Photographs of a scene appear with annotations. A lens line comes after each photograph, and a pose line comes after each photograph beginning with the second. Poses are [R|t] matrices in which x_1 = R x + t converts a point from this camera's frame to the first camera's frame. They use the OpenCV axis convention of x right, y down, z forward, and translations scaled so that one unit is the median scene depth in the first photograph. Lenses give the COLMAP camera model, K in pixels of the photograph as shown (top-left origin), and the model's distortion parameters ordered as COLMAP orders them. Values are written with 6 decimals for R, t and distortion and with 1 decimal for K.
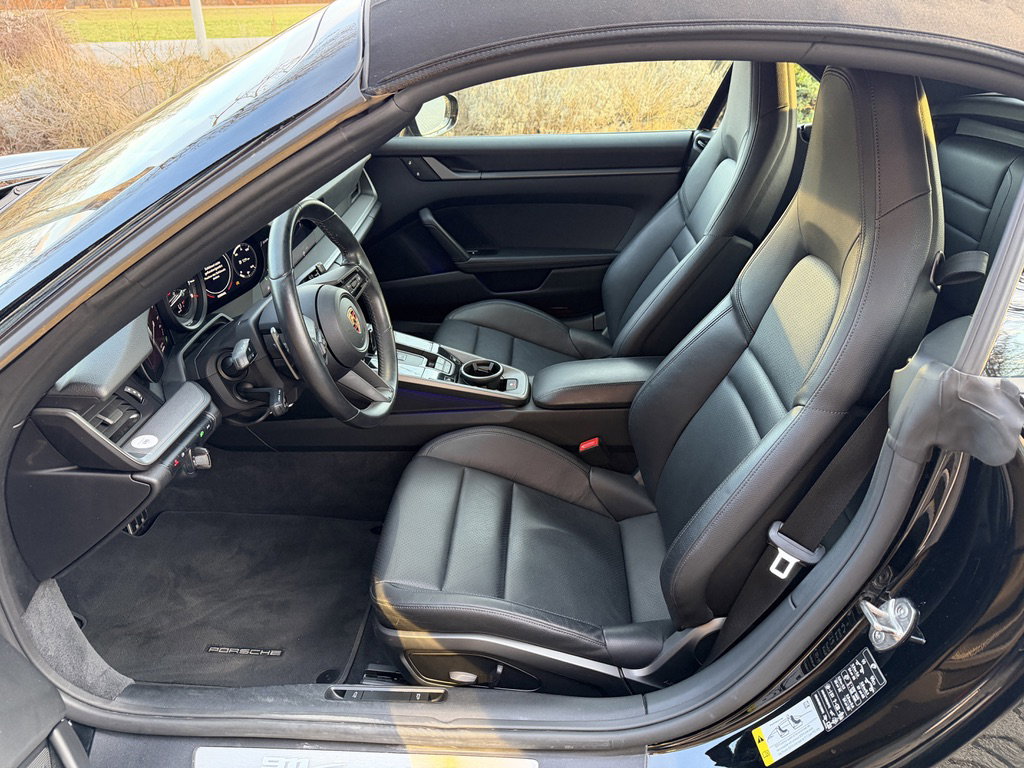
lens RADIAL K [[723.9, 0, 512.7], [0, 723.9, 382.7], [0, 0, 1]] dist [0.024262, -0.026552]
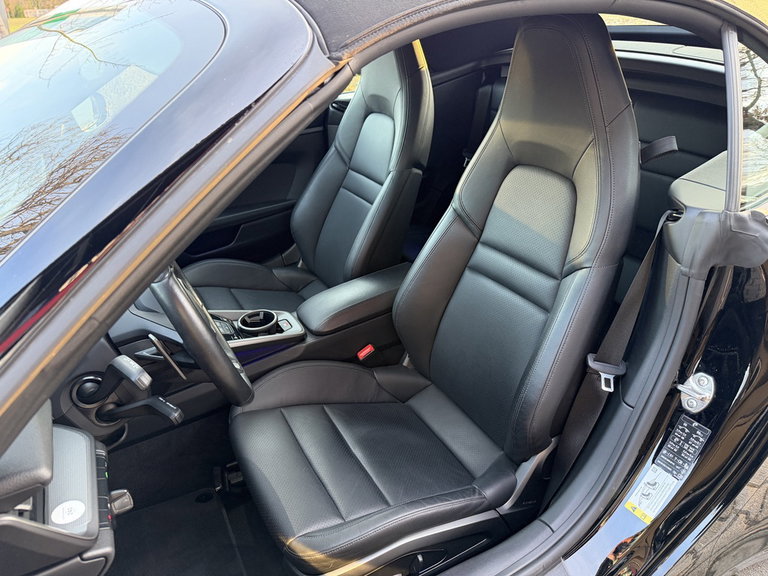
lens RADIAL K [[539.9, 0, 385.1], [0, 539.9, 280.5], [0, 0, 1]] dist [0.007205, -0.021909]
pose [[0.846546, -0.267253, 0.460364, -0.328252], [0.279403, 0.959208, 0.043061, -0.077767], [-0.453093, 0.092174, 0.886685, 0.217883]]
